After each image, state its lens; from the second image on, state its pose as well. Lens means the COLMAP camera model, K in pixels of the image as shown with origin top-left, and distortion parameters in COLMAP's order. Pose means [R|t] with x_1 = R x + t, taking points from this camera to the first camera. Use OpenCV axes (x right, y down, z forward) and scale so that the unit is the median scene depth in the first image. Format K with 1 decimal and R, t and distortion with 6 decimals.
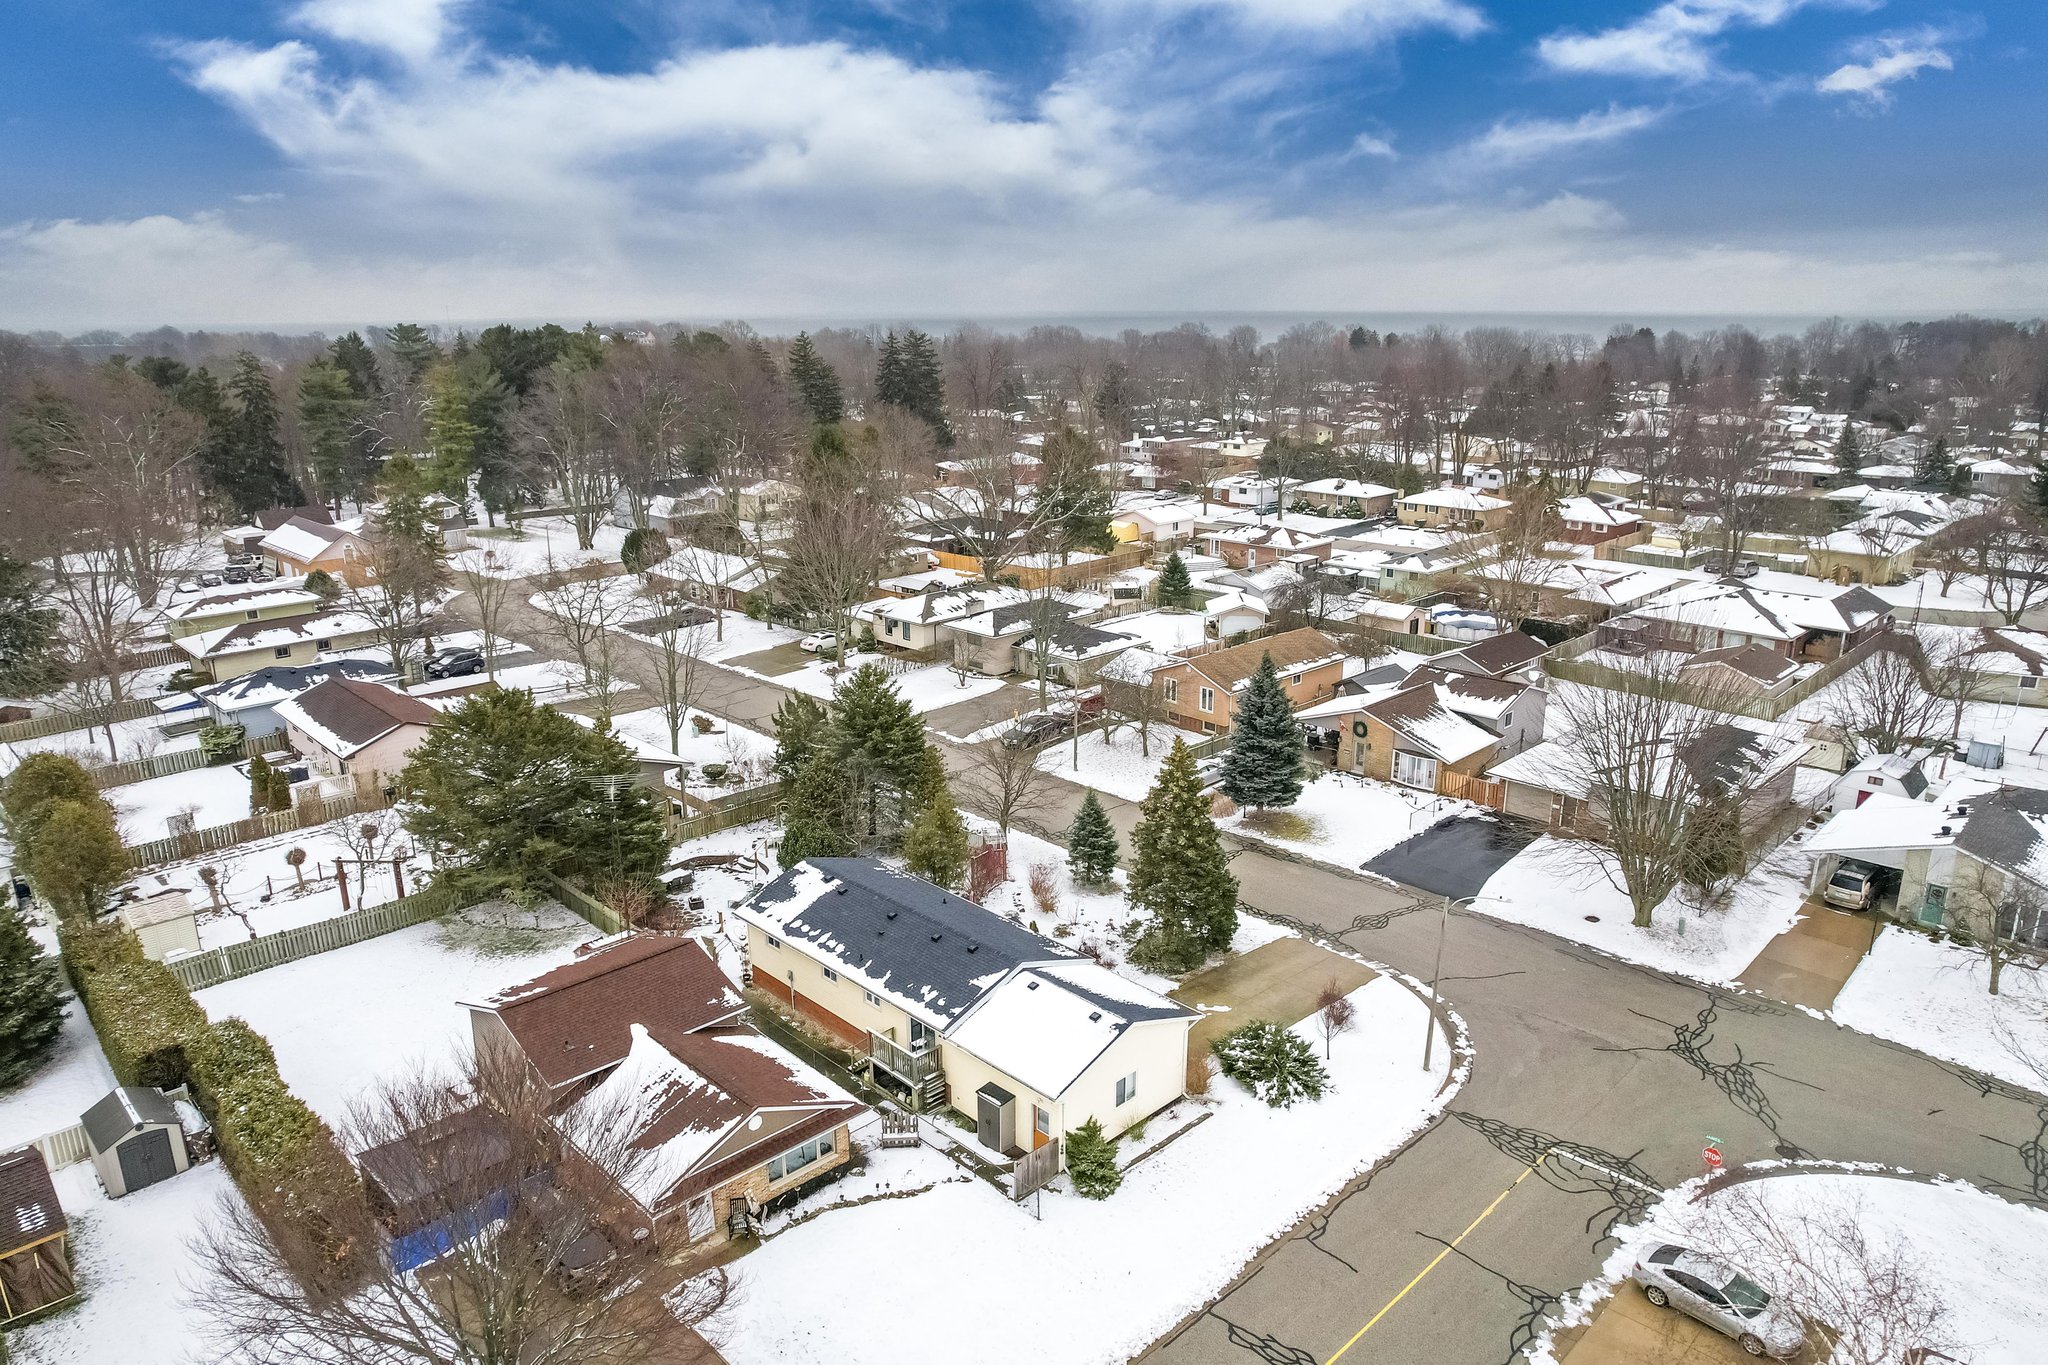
lens RADIAL K [[1339.4, 0, 1033.5], [0, 1339.4, 677.1], [0, 0, 1]] dist [-0.034201, -0.000858]
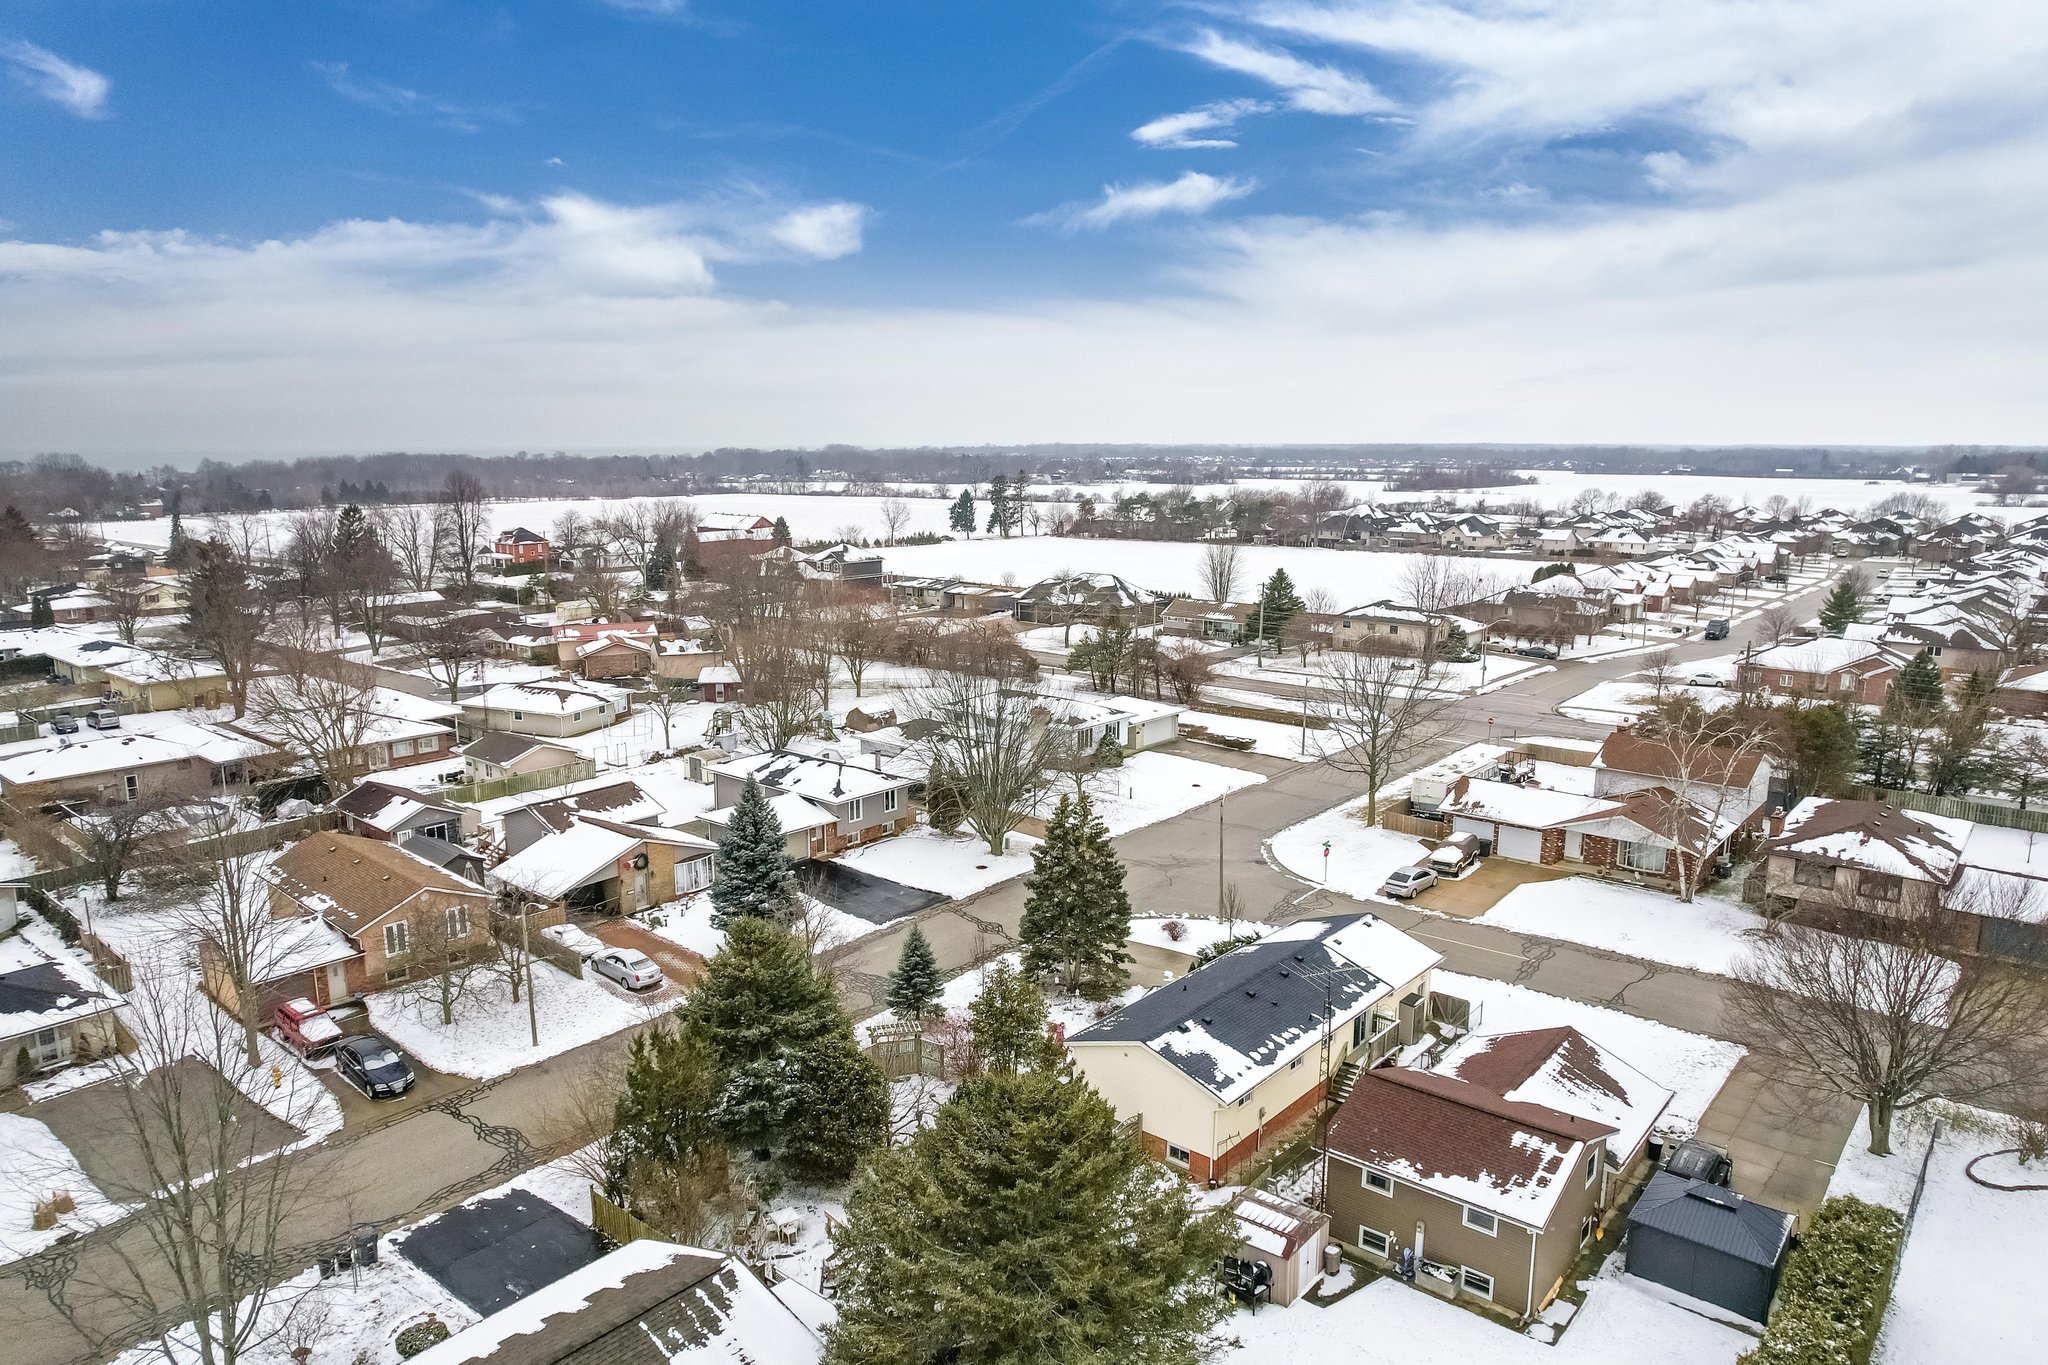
lens RADIAL K [[1309.5, 0, 1036.2], [0, 1309.5, 682.9], [0, 0, 1]] dist [-0.075594, 0.075899]
pose [[-0.083240, -0.176042, 0.980857, -0.902714], [0.268069, 0.944036, 0.192183, -0.249200], [-0.959797, 0.278935, -0.031390, 0.981133]]
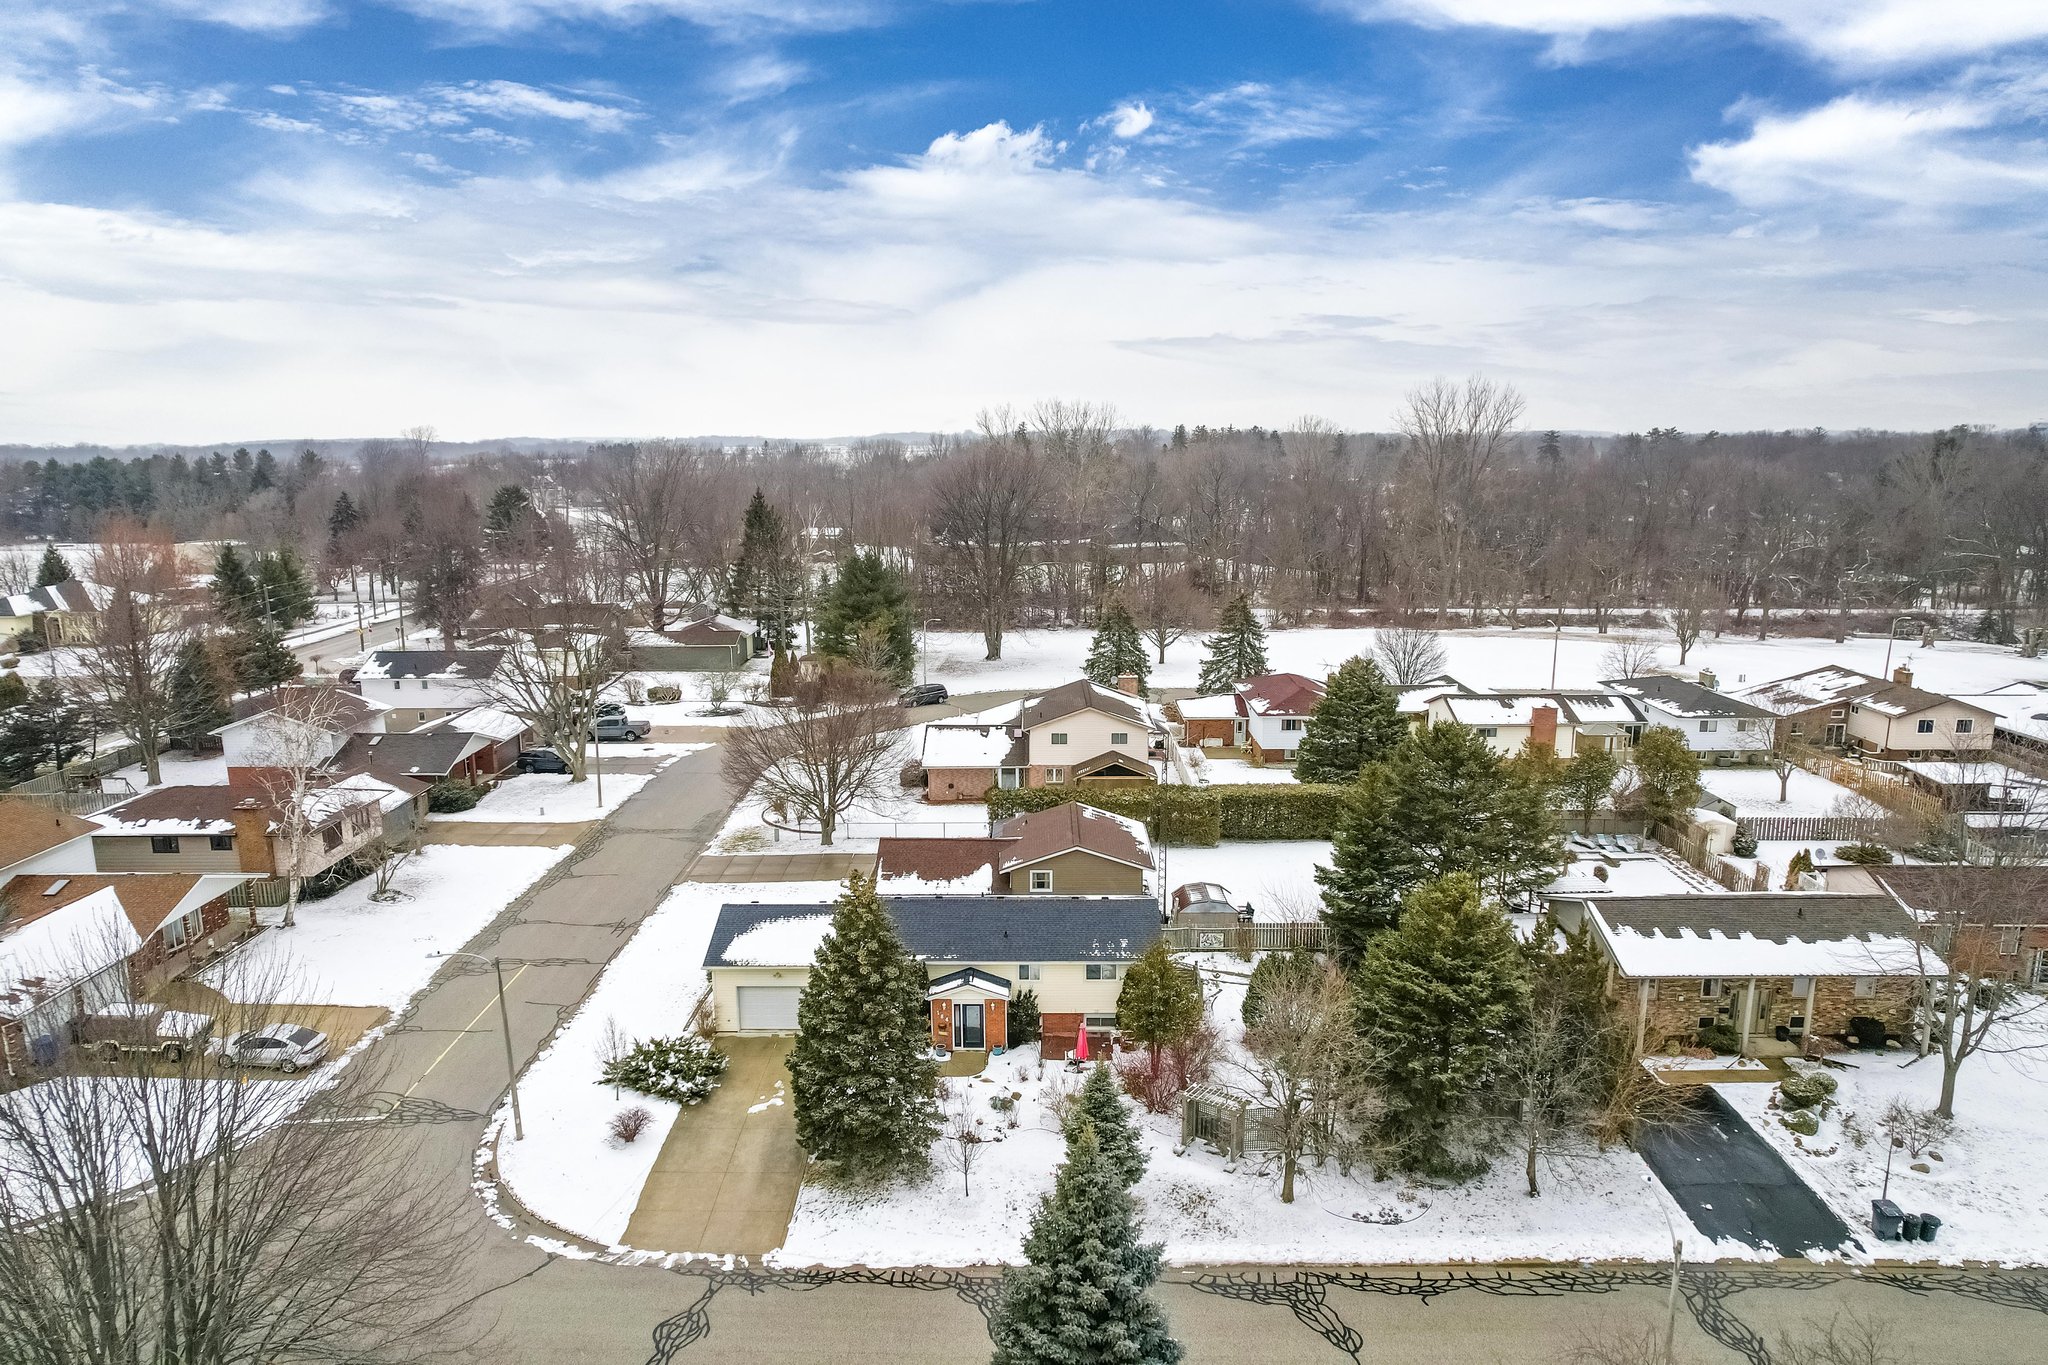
lens RADIAL K [[1309.5, 0, 1036.2], [0, 1309.5, 682.9], [0, 0, 1]] dist [-0.075594, 0.075899]
pose [[-0.707487, 0.147645, -0.691132, 0.519377], [-0.180538, 0.907729, 0.378726, -0.346153], [0.683278, 0.392719, -0.615551, 1.410842]]
